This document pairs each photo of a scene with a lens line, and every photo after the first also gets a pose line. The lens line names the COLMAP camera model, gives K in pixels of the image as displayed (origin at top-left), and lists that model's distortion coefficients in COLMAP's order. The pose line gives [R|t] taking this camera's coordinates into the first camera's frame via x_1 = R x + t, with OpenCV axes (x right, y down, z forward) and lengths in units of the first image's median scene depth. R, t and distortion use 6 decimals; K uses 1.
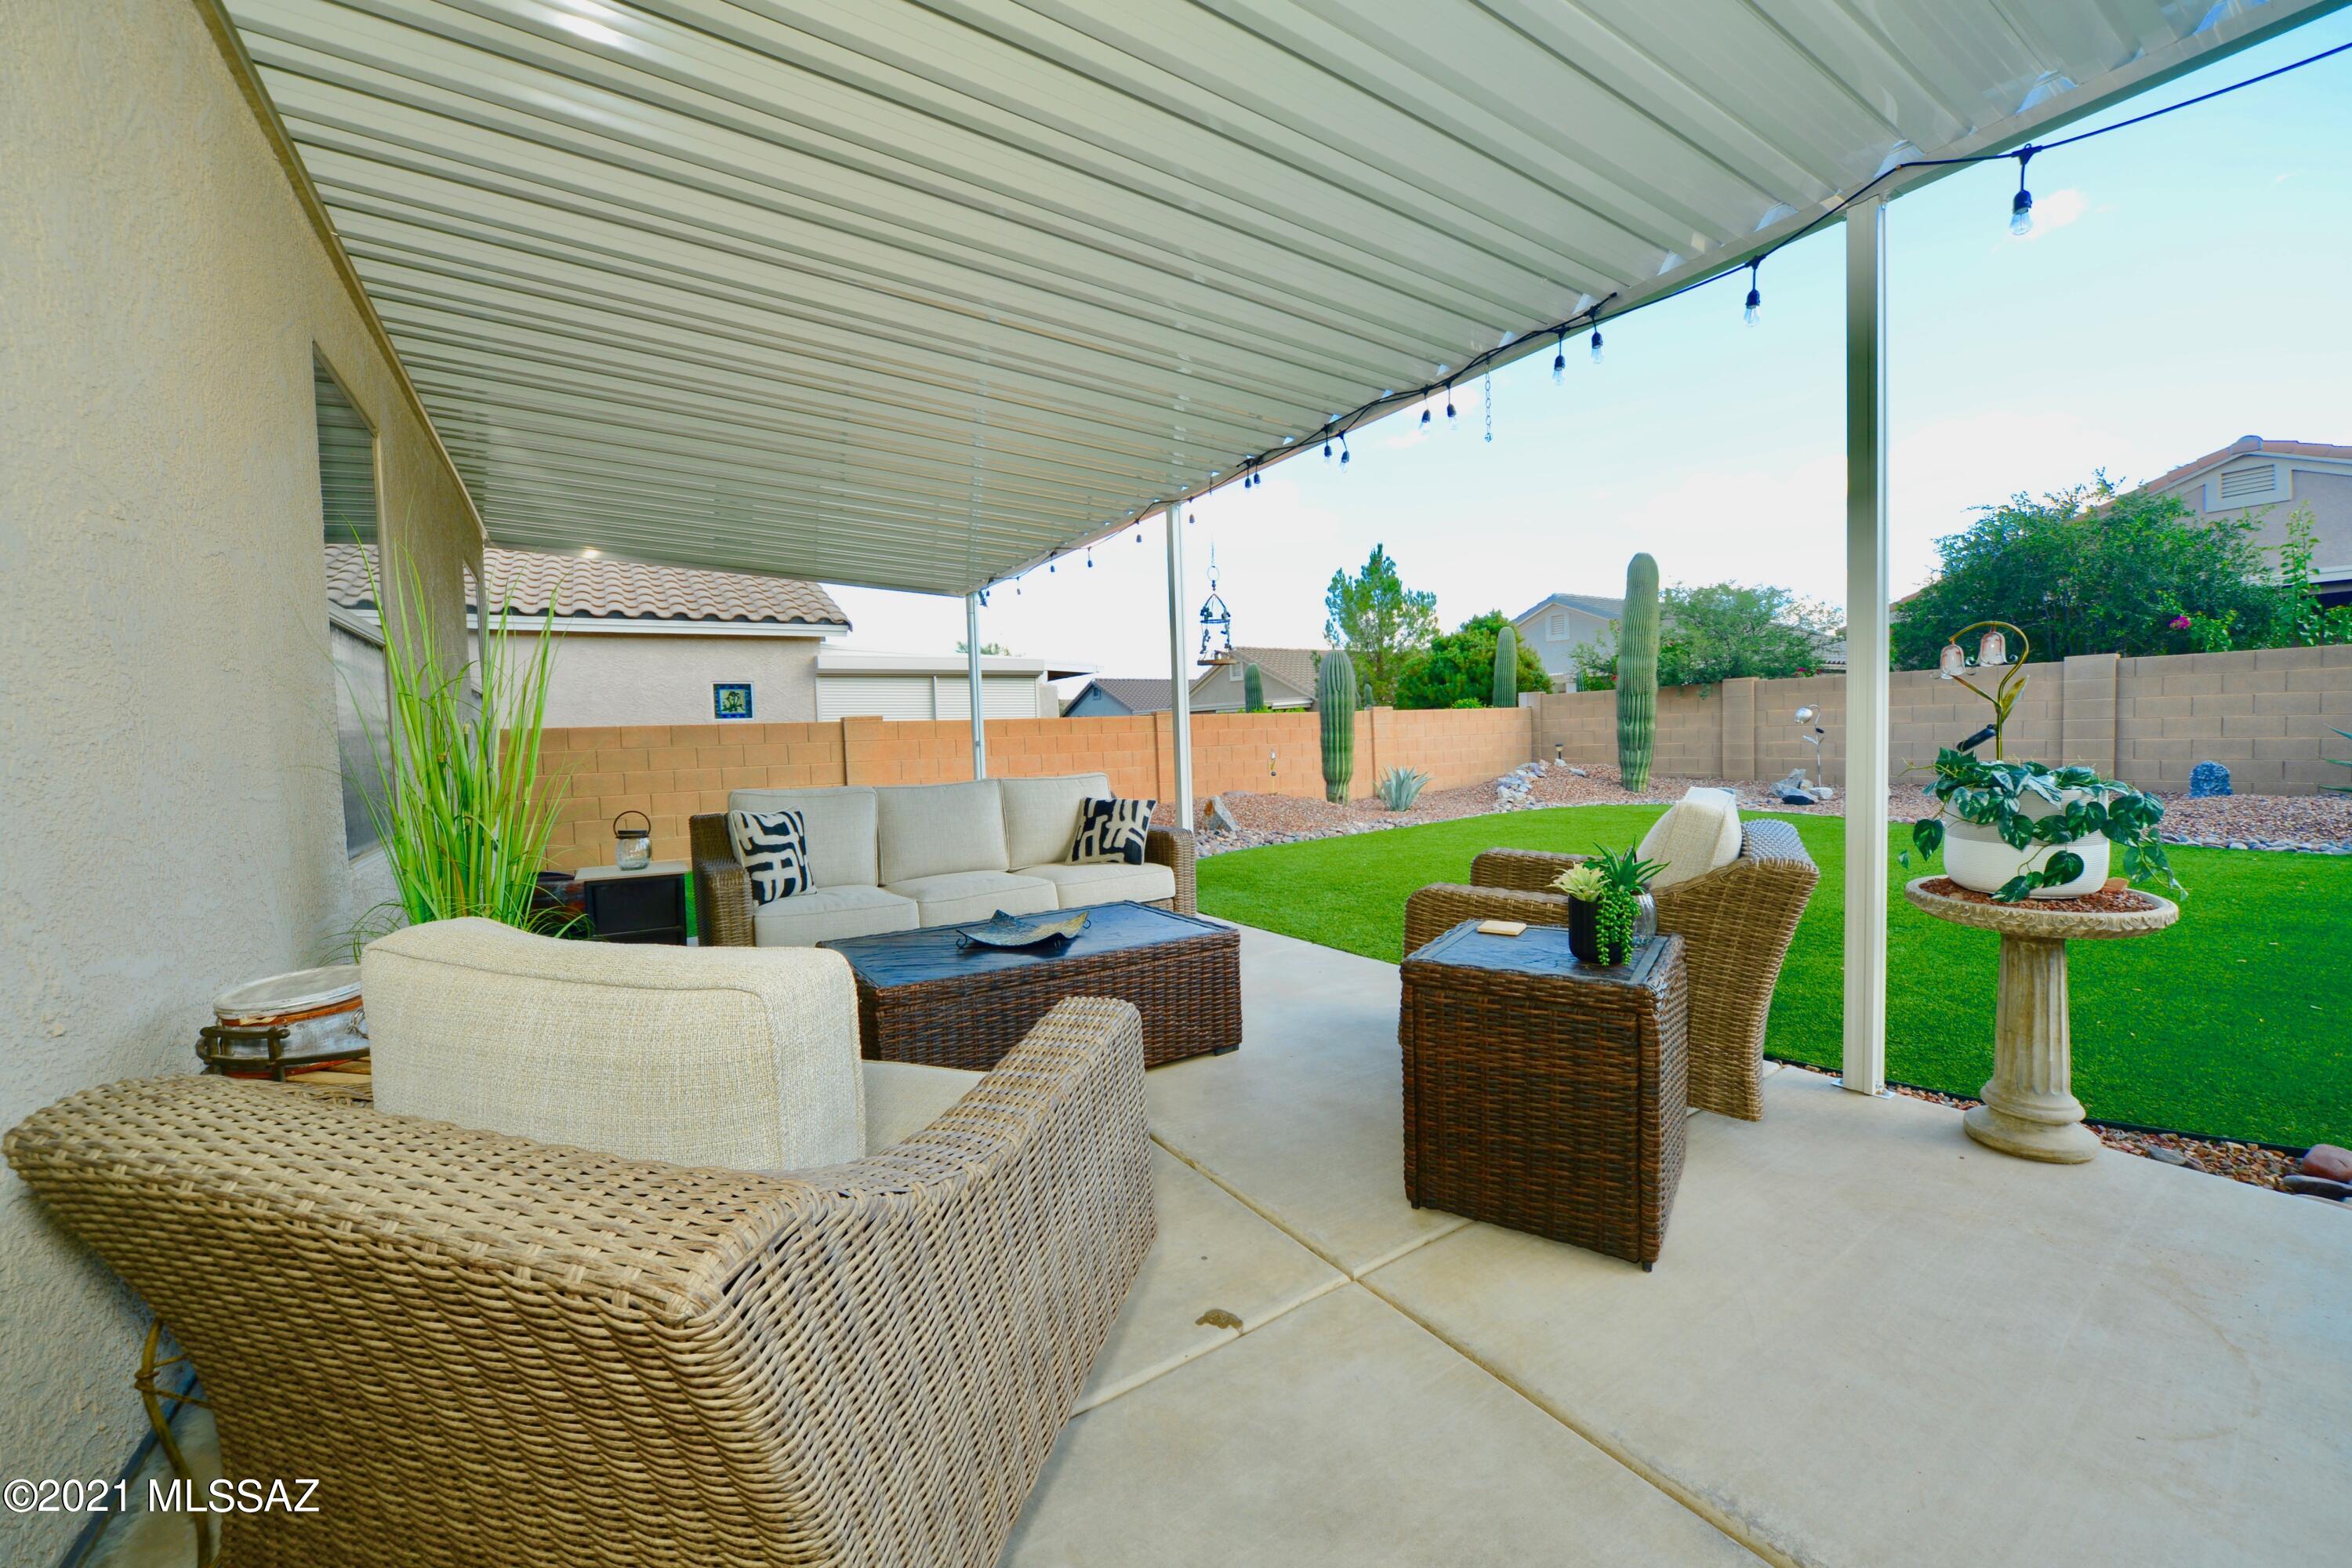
lens RADIAL K [[902.4, 0, 1177.5], [0, 902.4, 781.1], [0, 0, 1]] dist [-0.012277, -0.000280]
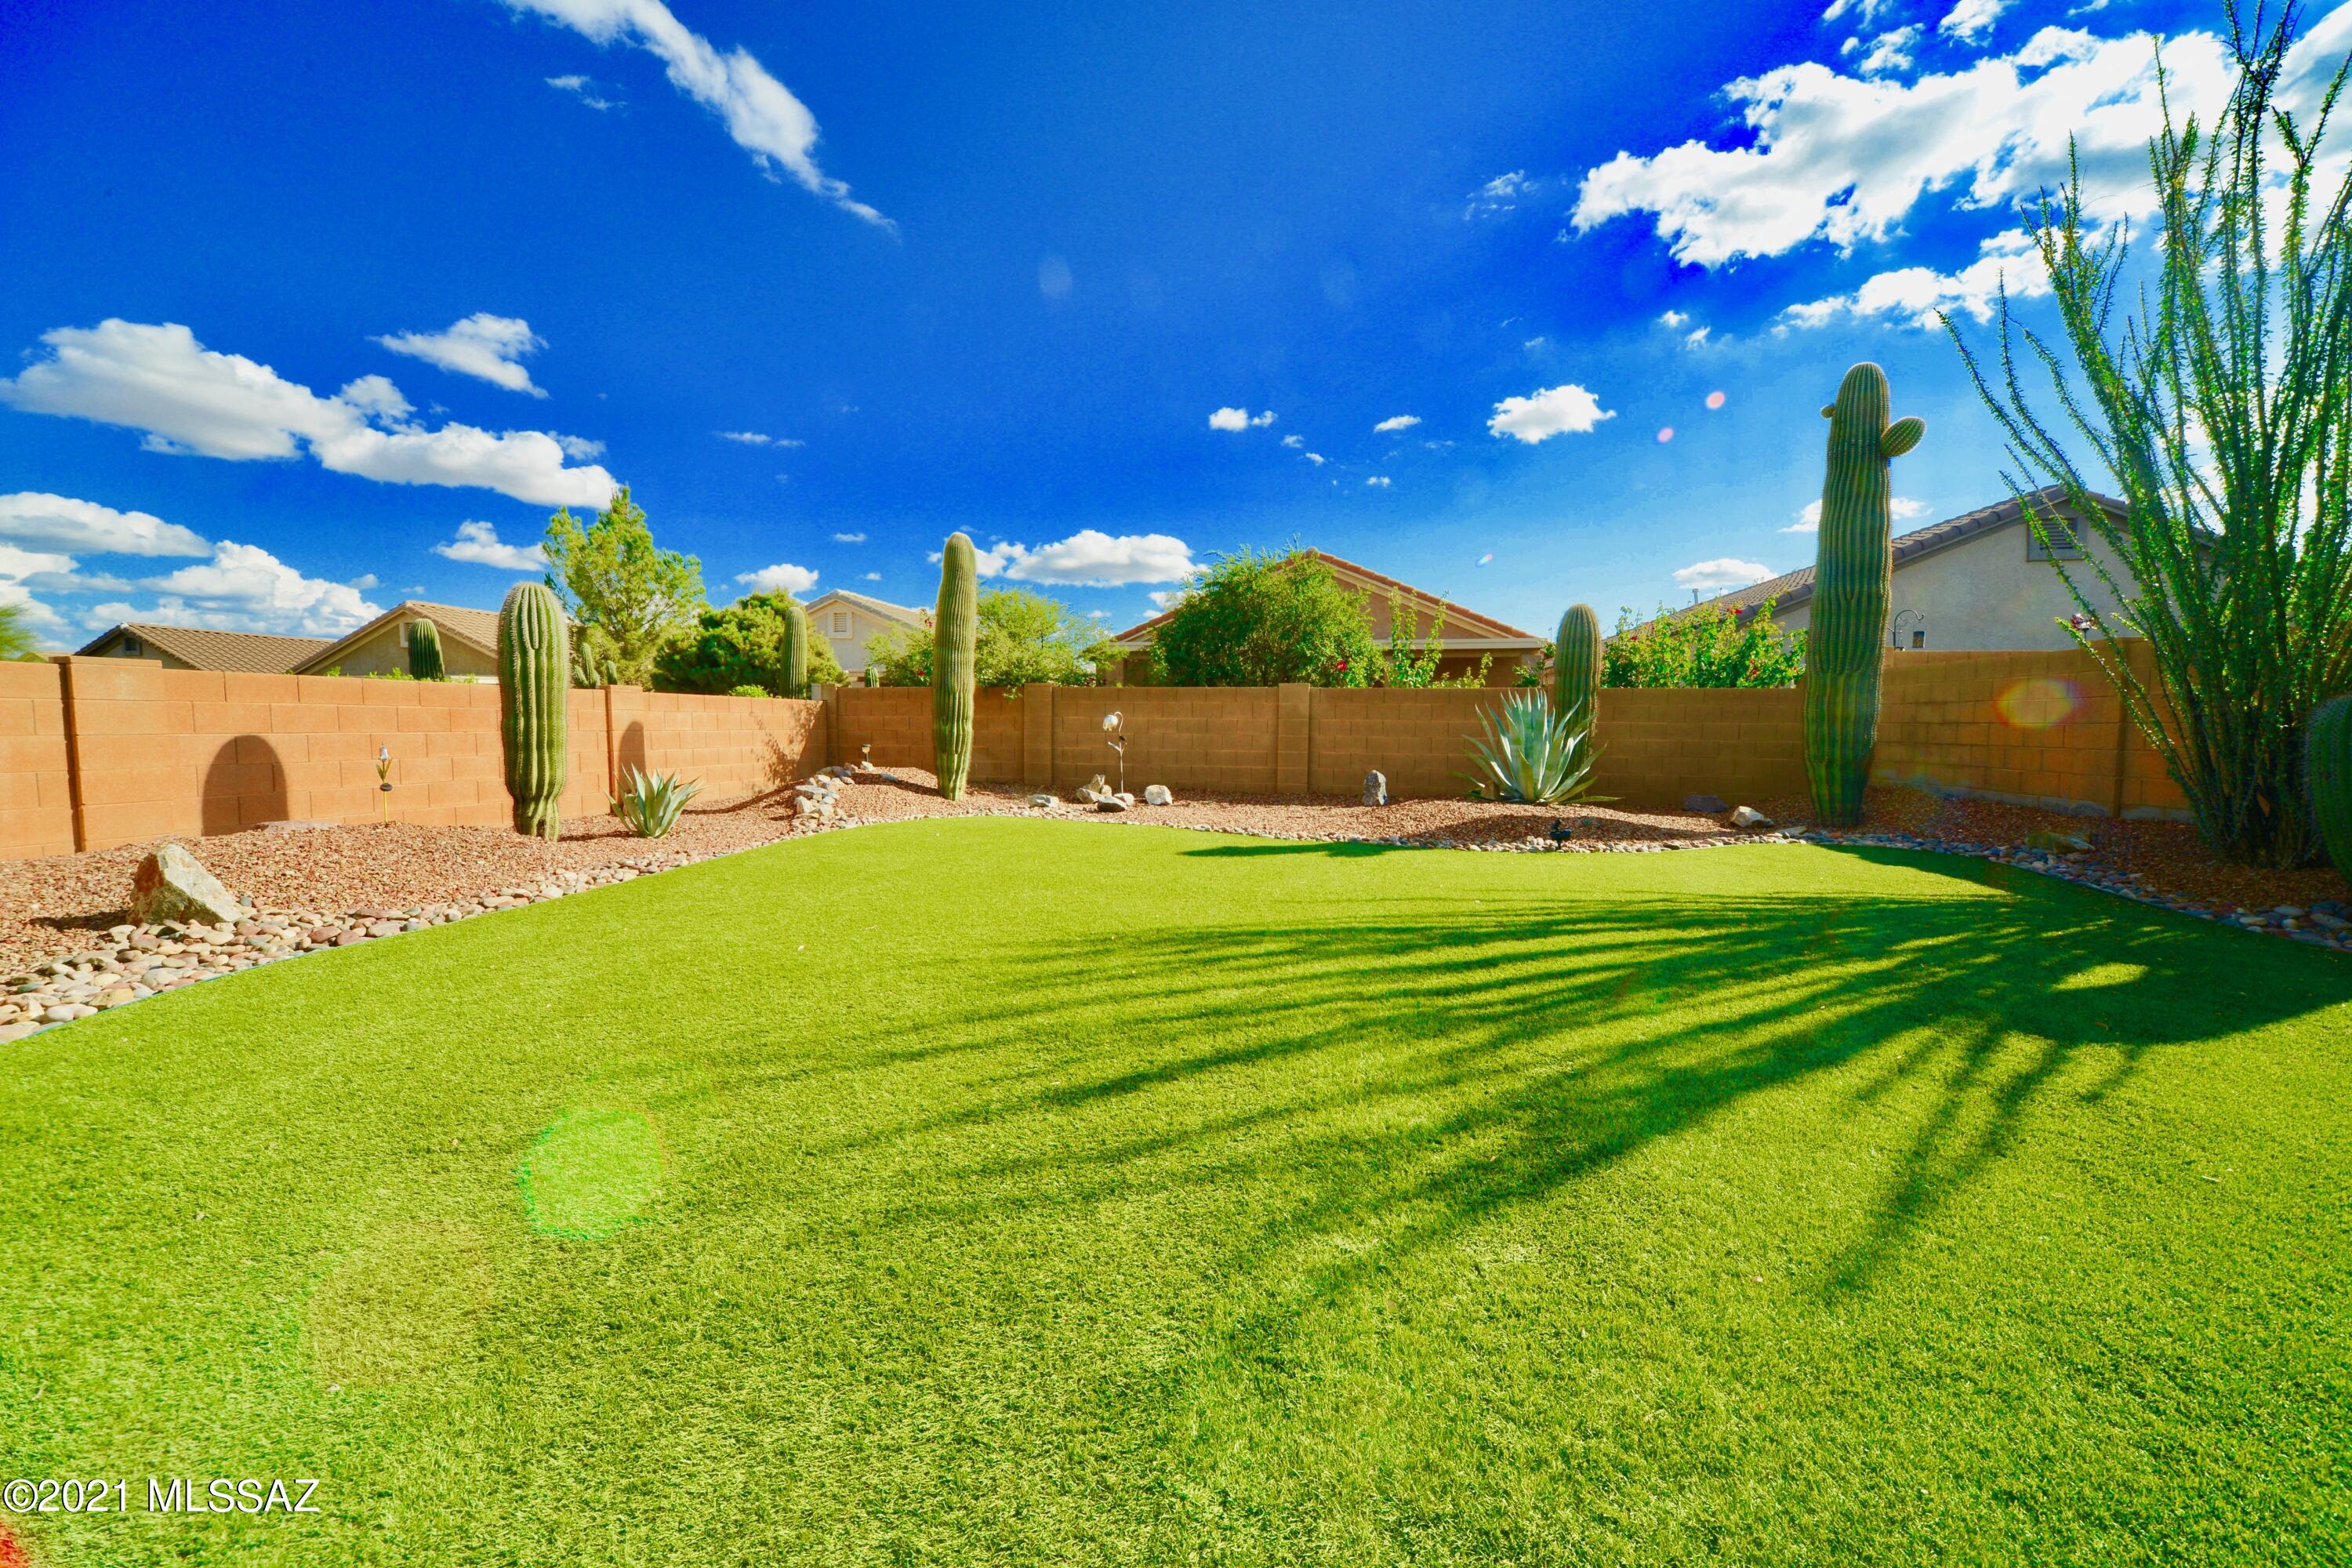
lens RADIAL K [[810.2, 0, 1175.4], [0, 810.2, 783.4], [0, 0, 1]] dist [-0.013050, 0.000799]
pose [[0.689861, -0.009044, 0.723885, 0.097743], [0.001122, 0.999934, 0.011423, -0.017994], [-0.723941, -0.007068, 0.689826, 0.363968]]
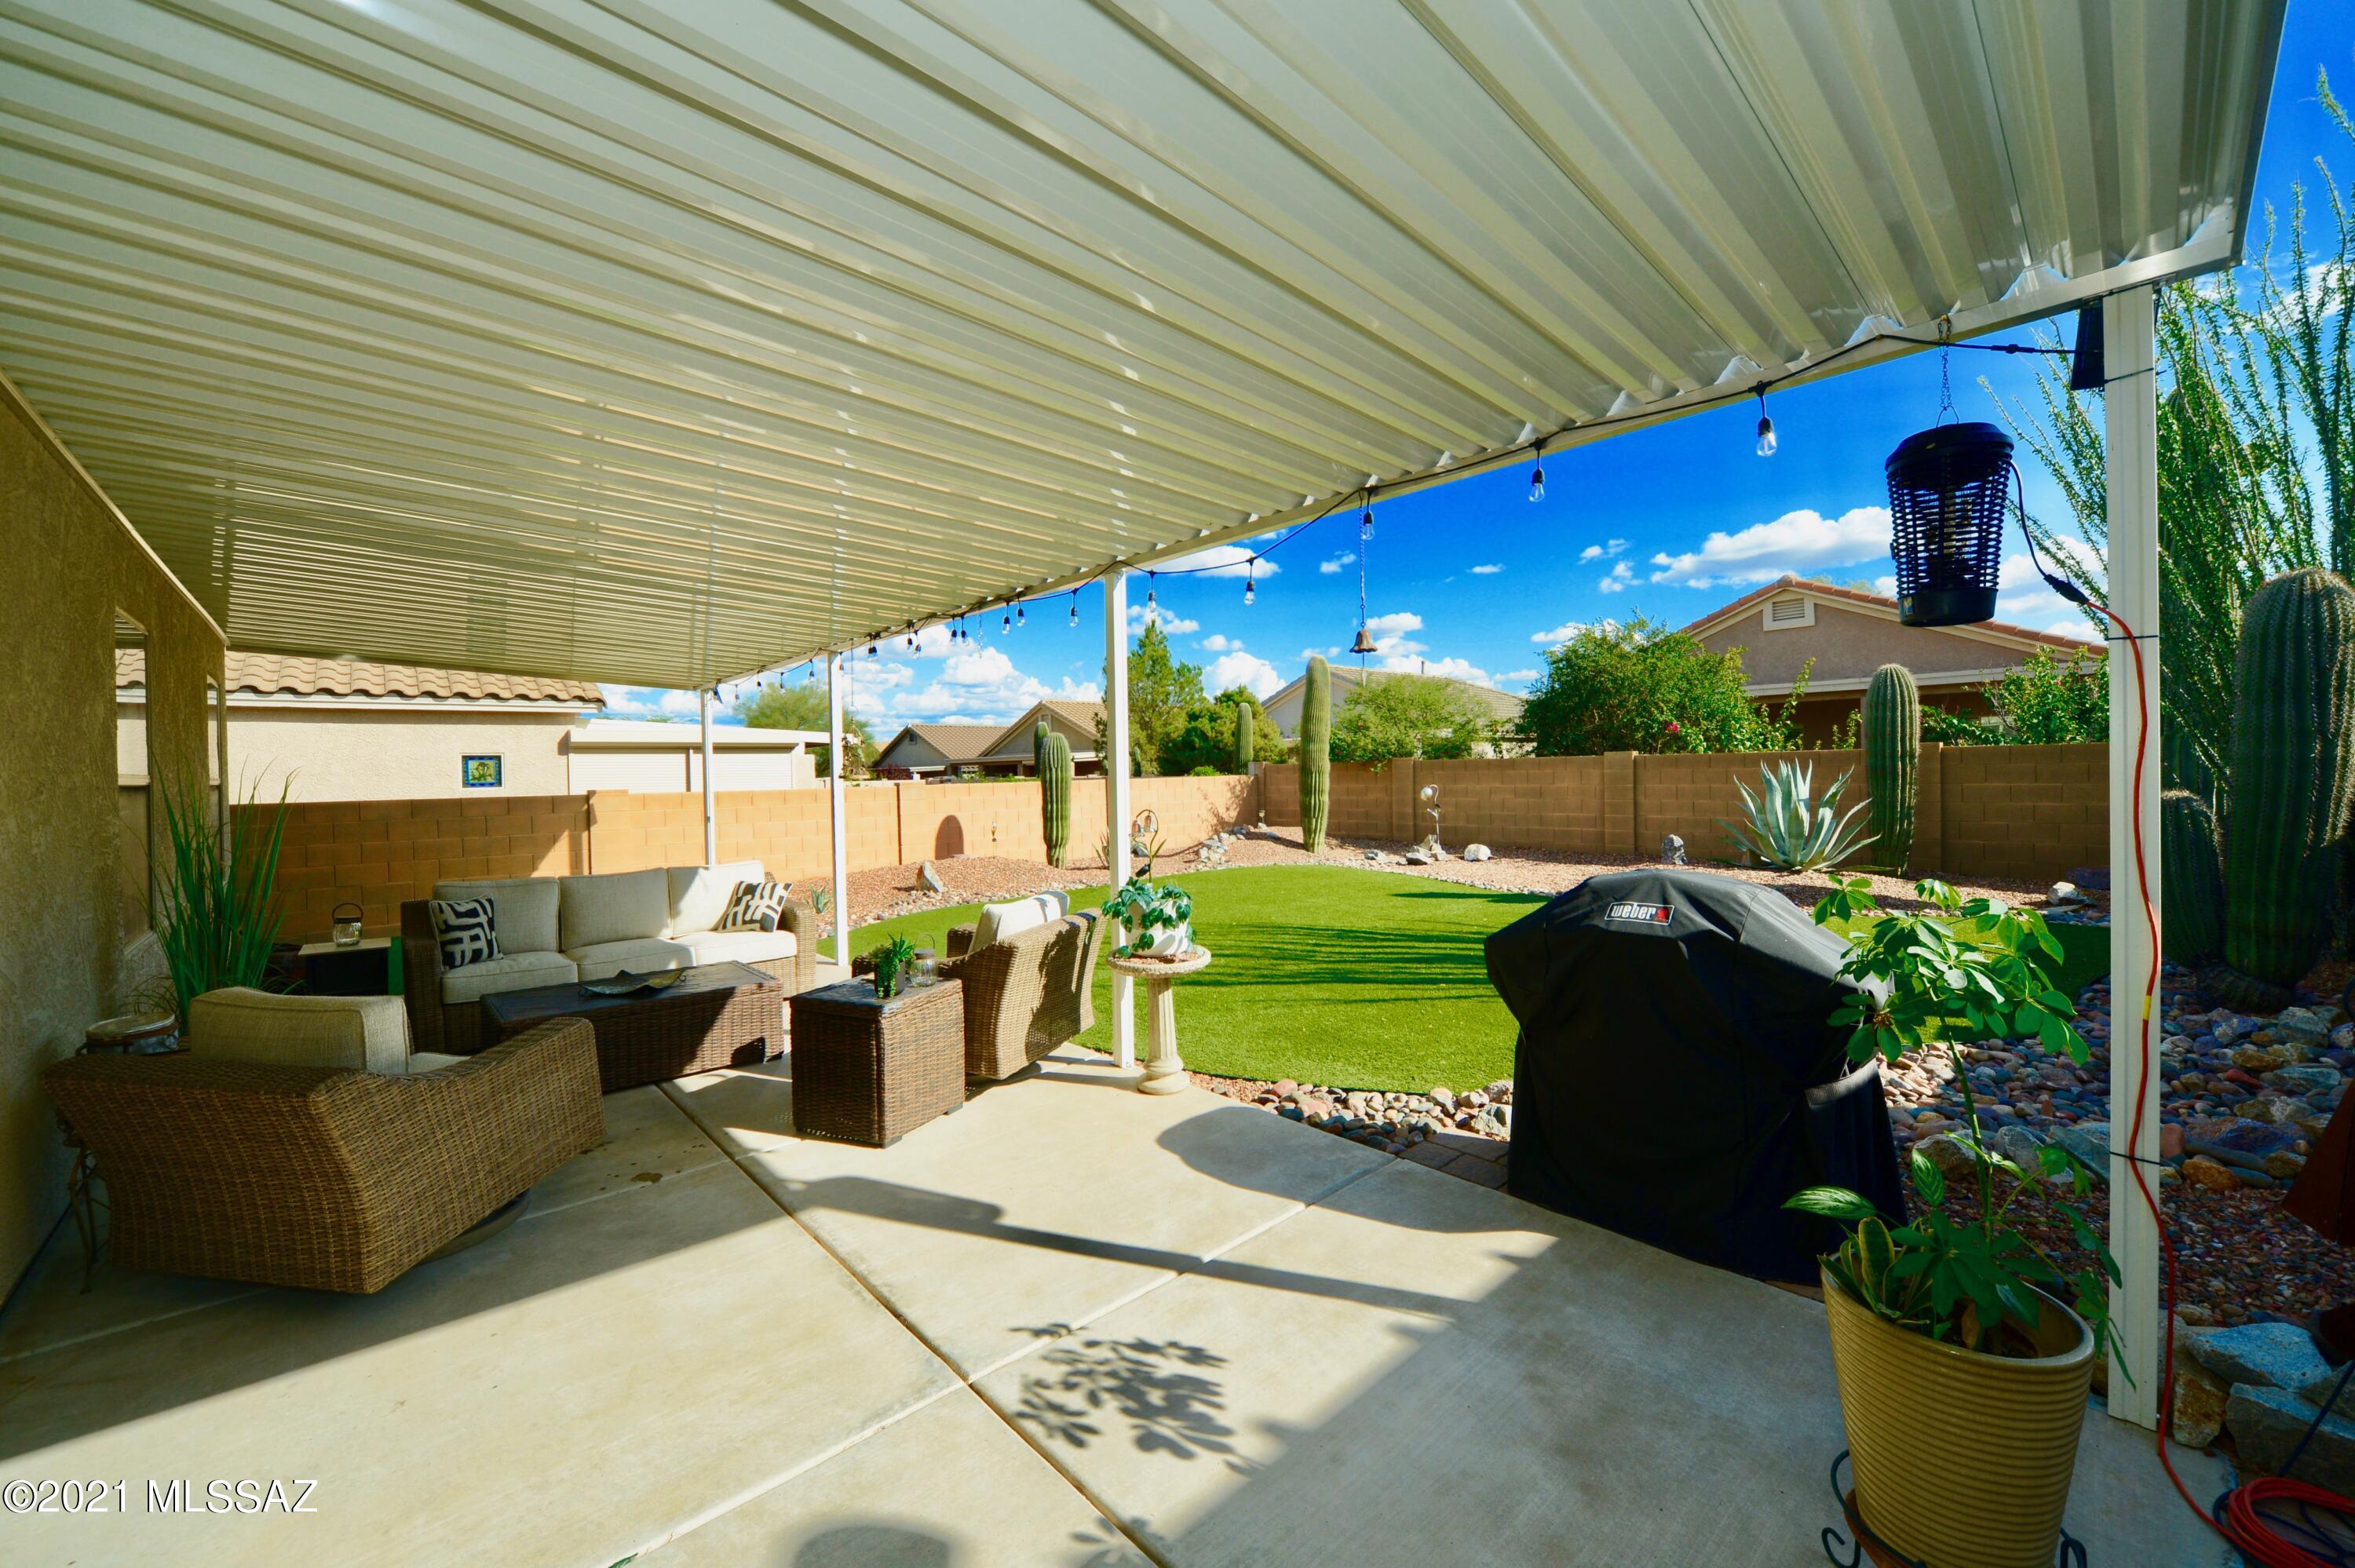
lens RADIAL K [[903.4, 0, 1173.9], [0, 903.4, 787.3], [0, 0, 1]] dist [-0.012277, -0.000280]
pose [[0.985359, 0.010317, 0.170181, 0.155467], [-0.003812, 0.999251, -0.038506, -0.036743], [-0.170450, 0.037293, 0.984660, -0.218971]]
